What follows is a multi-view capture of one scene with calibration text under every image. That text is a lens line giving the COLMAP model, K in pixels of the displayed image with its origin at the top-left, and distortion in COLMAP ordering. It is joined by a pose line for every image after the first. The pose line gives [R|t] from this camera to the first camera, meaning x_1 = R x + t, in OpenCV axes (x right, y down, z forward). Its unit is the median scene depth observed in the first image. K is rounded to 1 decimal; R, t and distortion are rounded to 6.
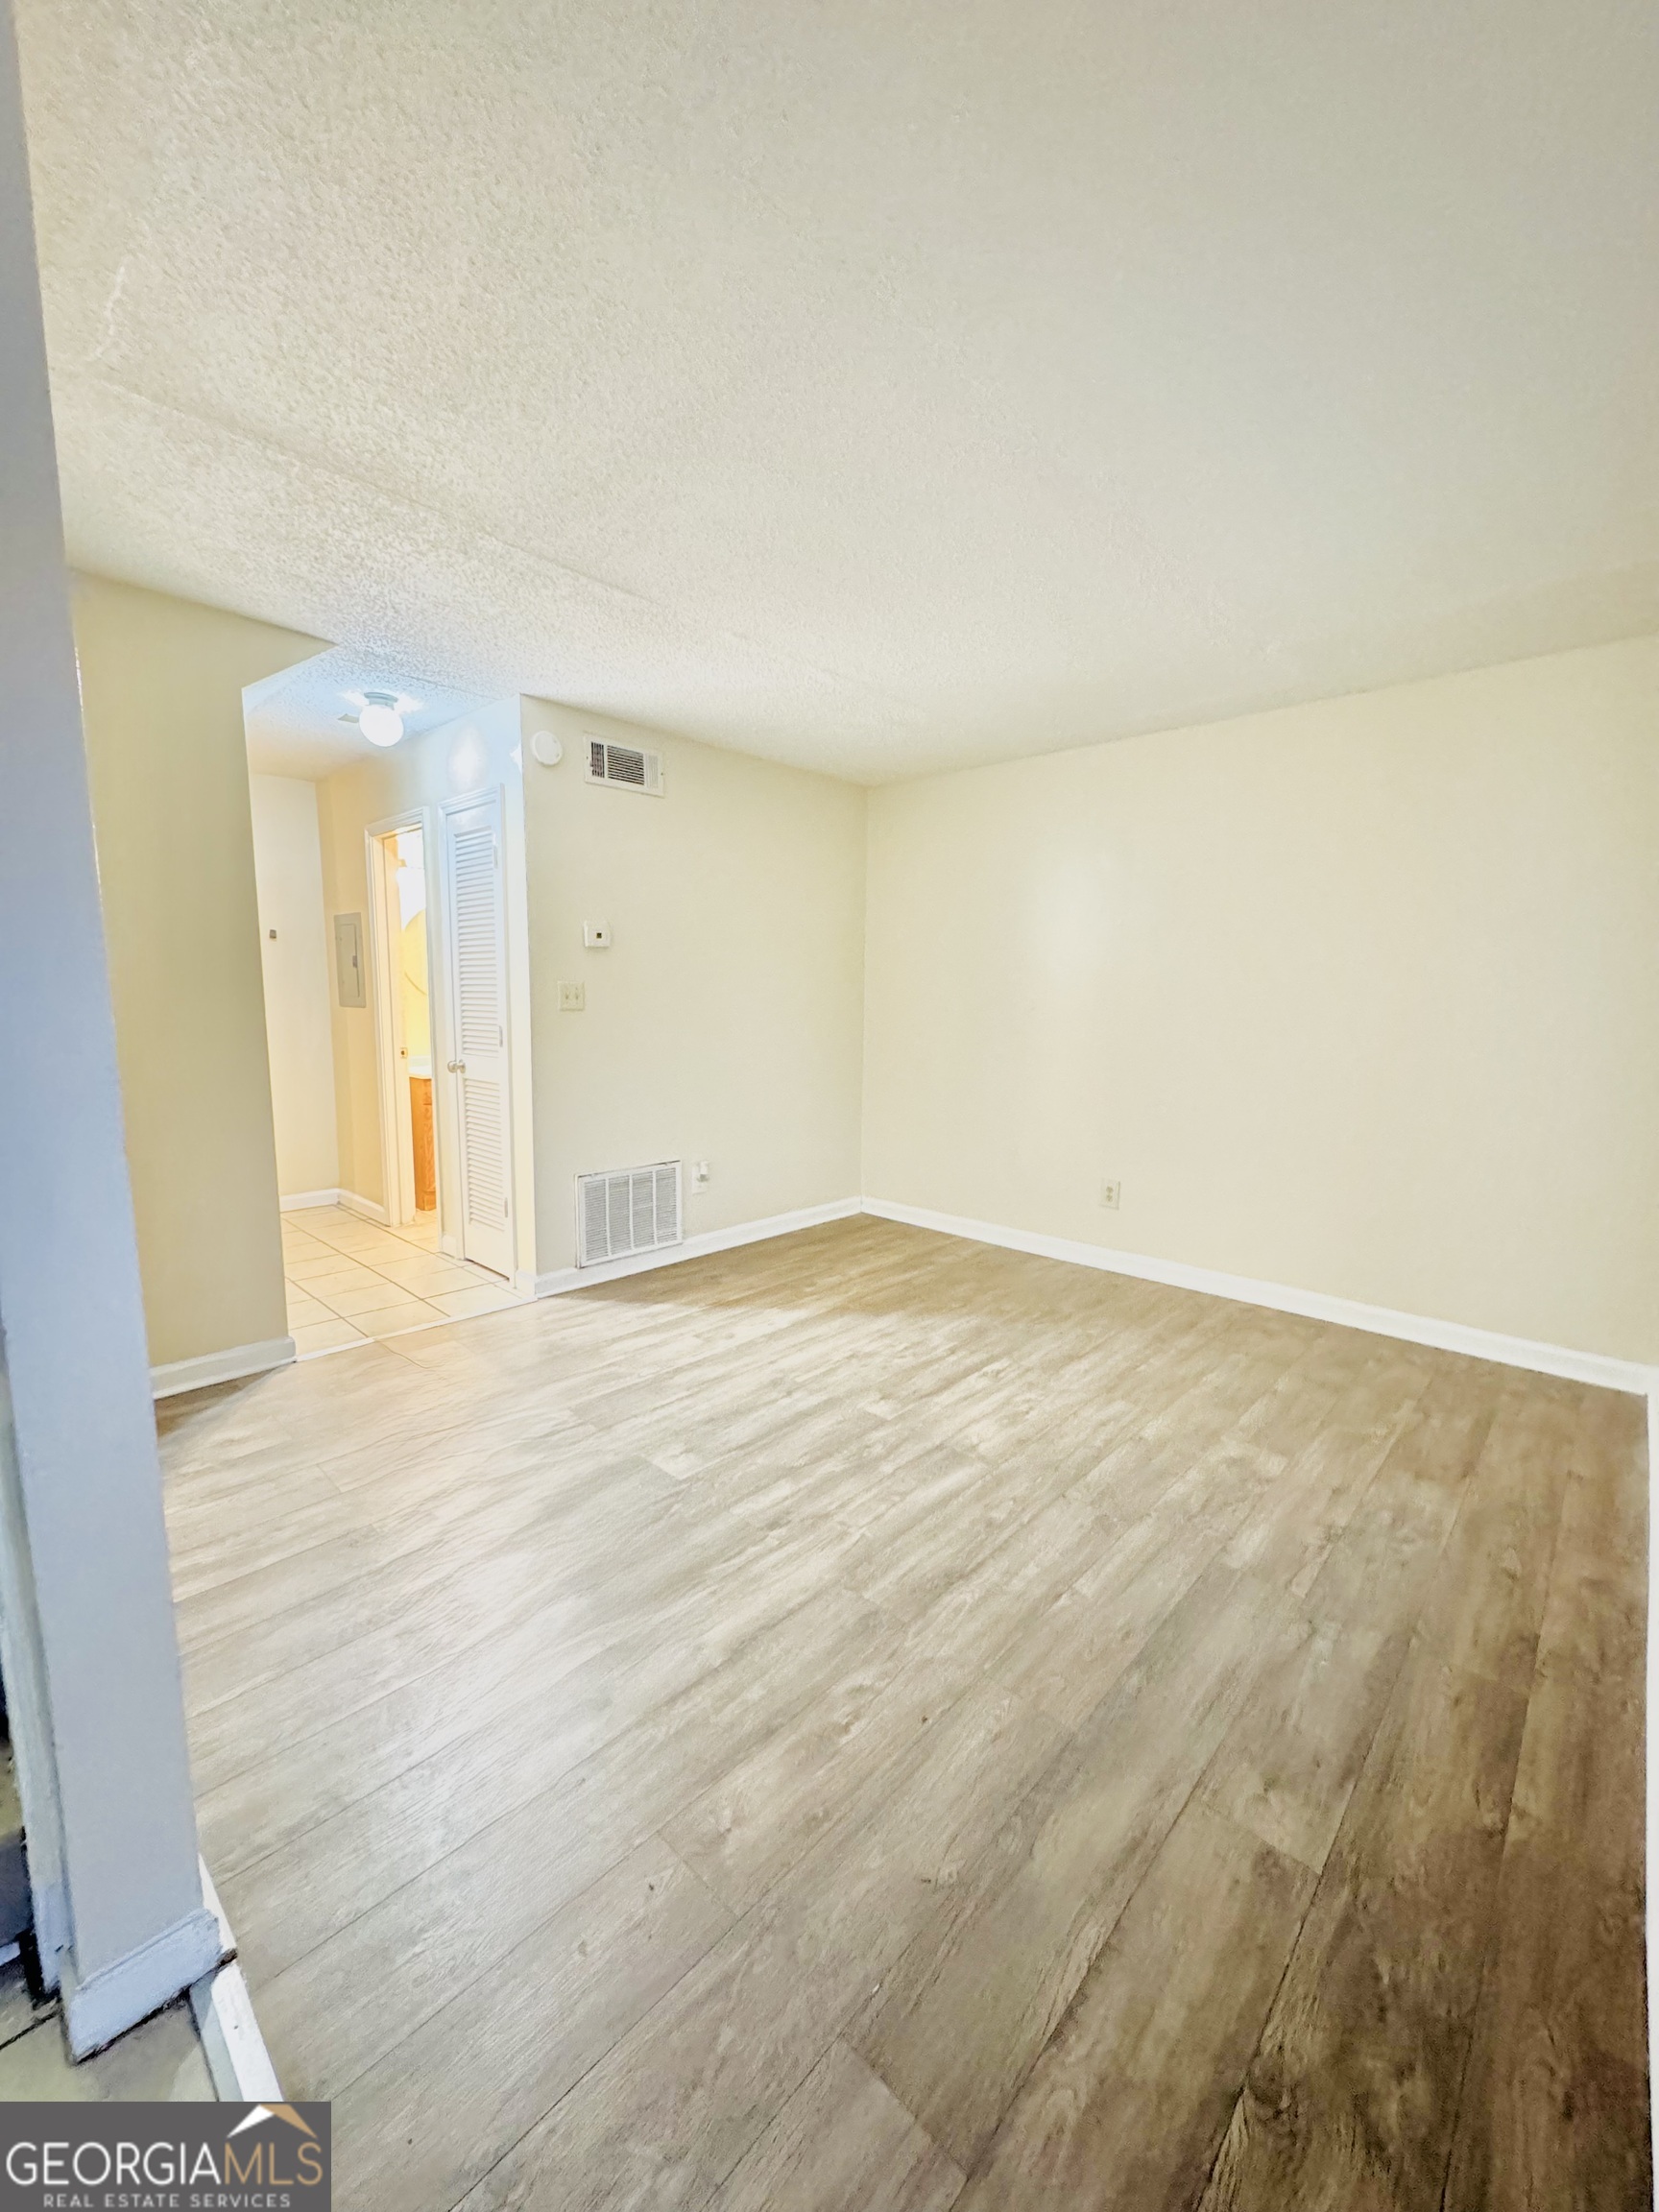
lens RADIAL K [[878.2, 0, 826.9], [0, 878.2, 1107.1], [0, 0, 1]] dist [-0.002453, 0.000356]
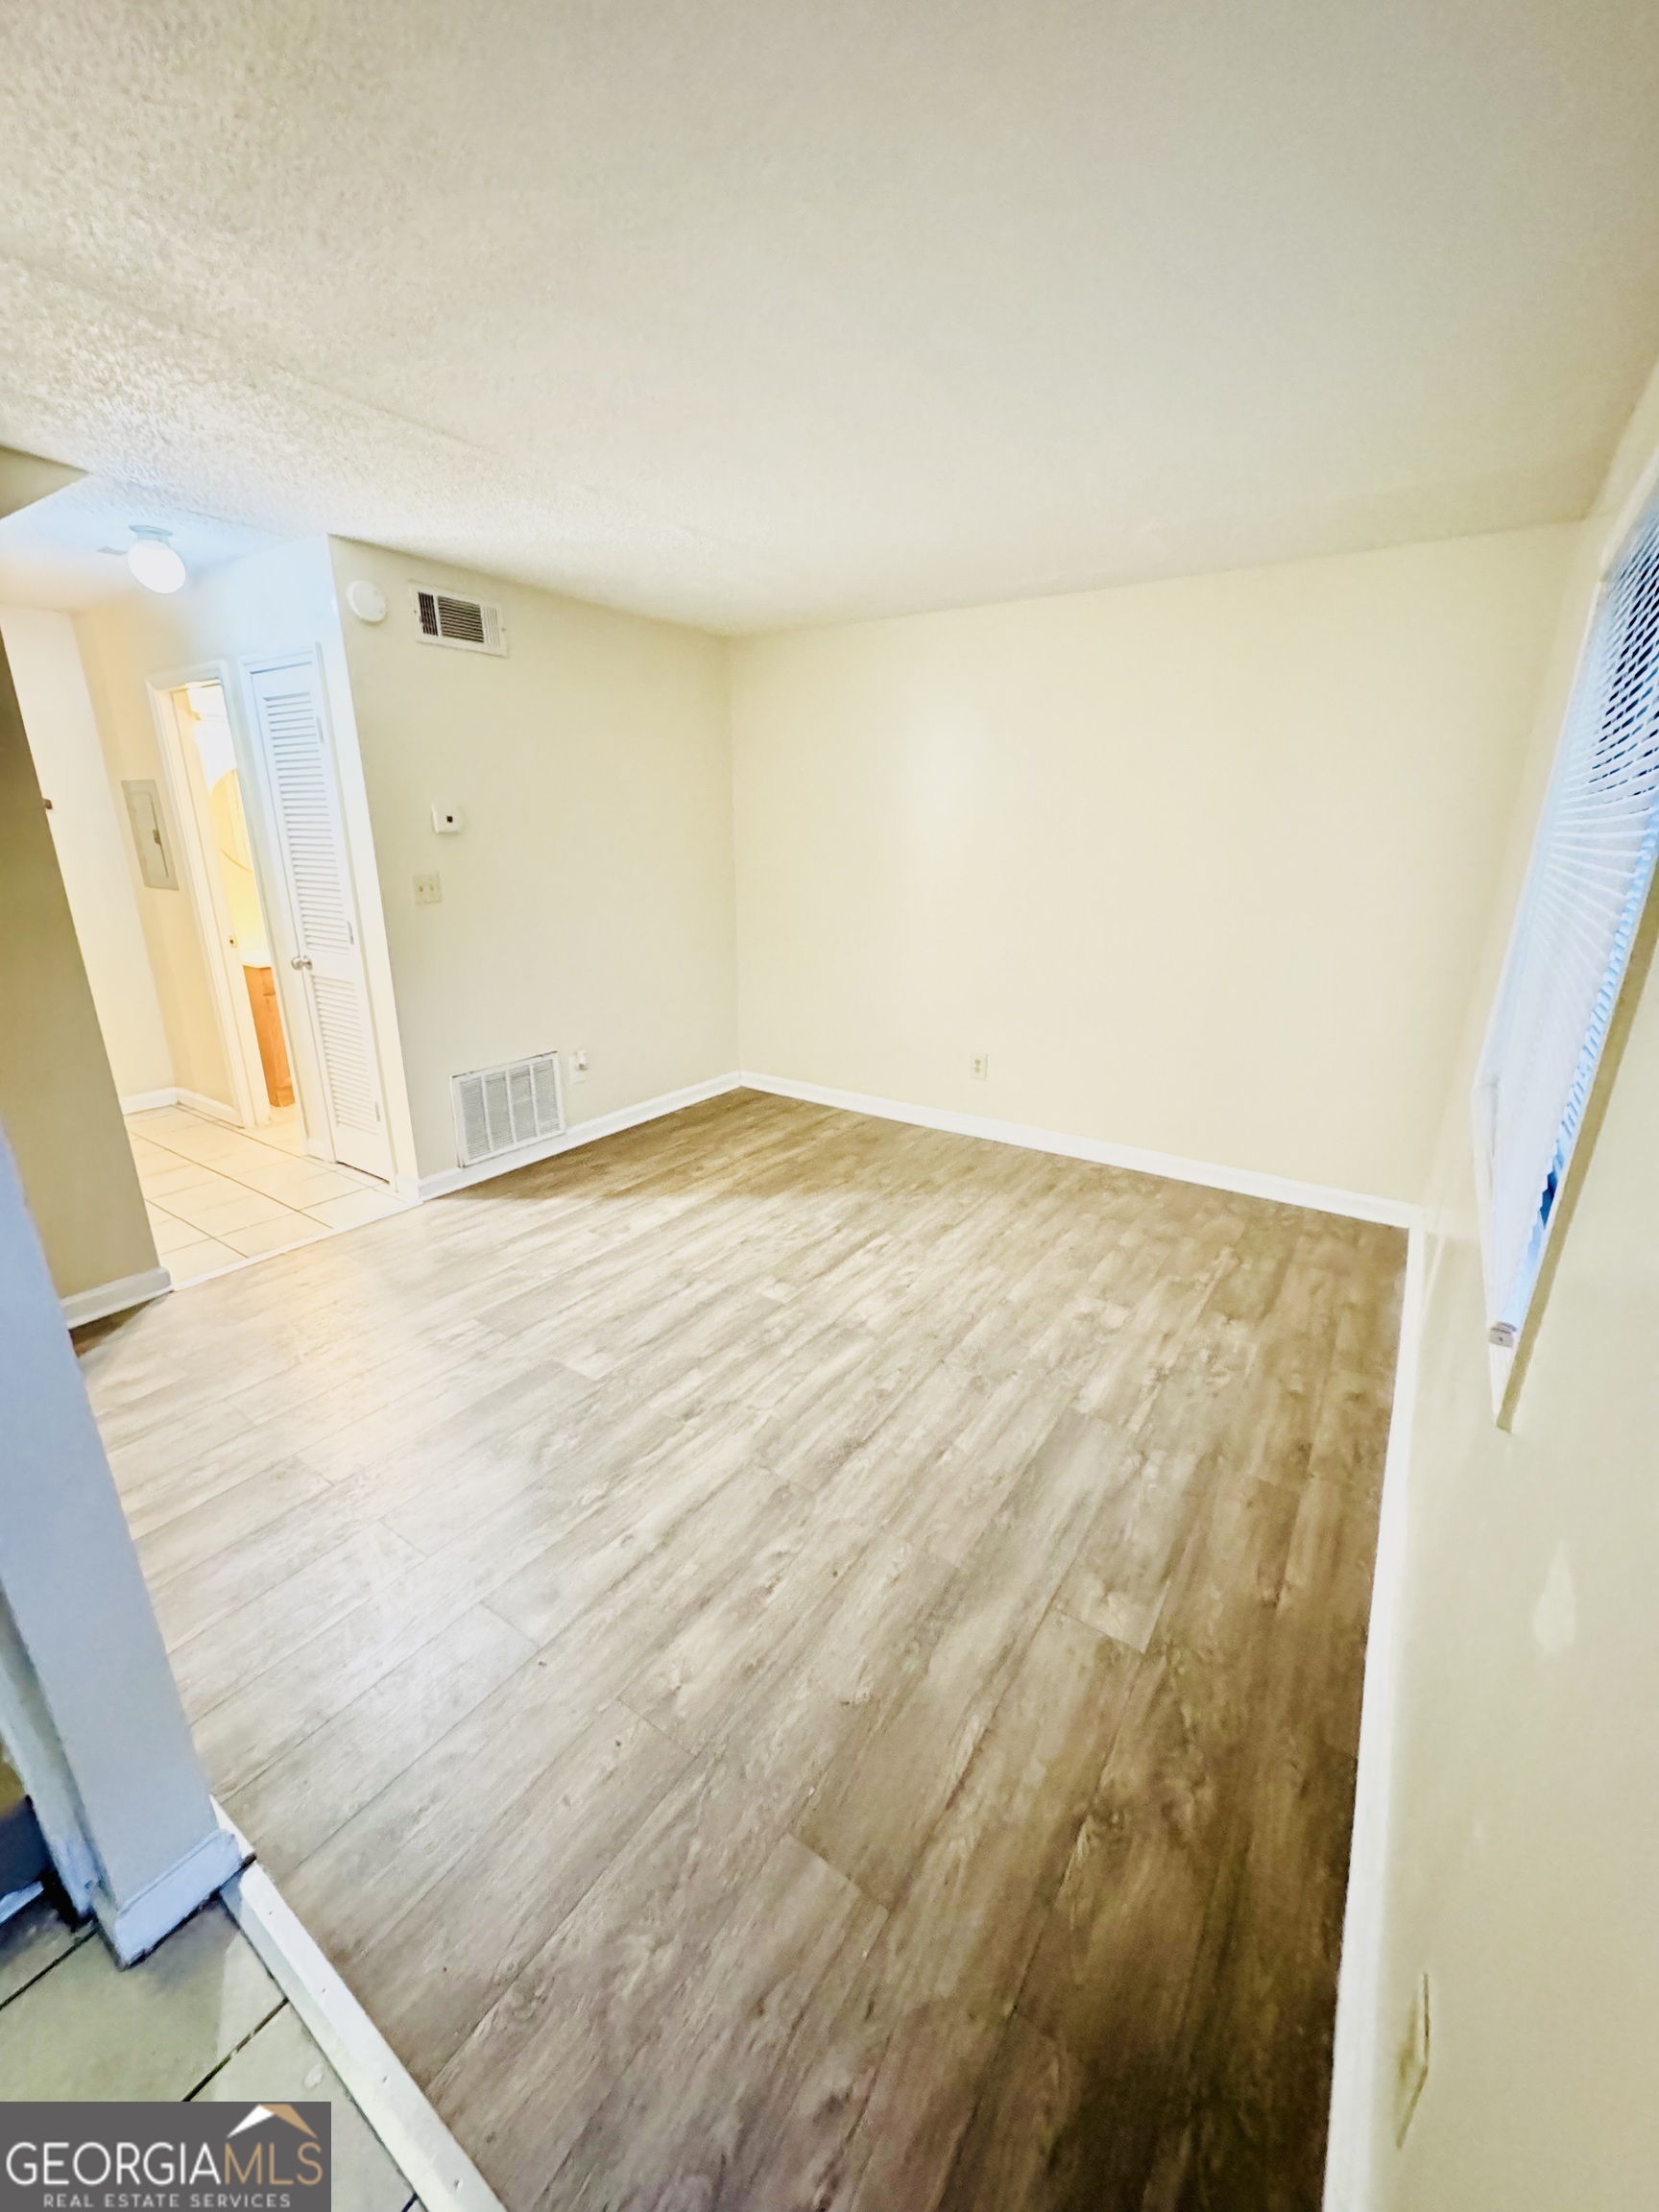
lens RADIAL K [[878.2, 0, 827.9], [0, 878.2, 1108.6], [0, 0, 1]] dist [-0.002453, 0.000356]
pose [[0.988030, -0.051664, 0.145356, -0.030254], [0.024392, 0.982719, 0.183487, -0.107658], [-0.152323, -0.177745, 0.972216, -0.030583]]
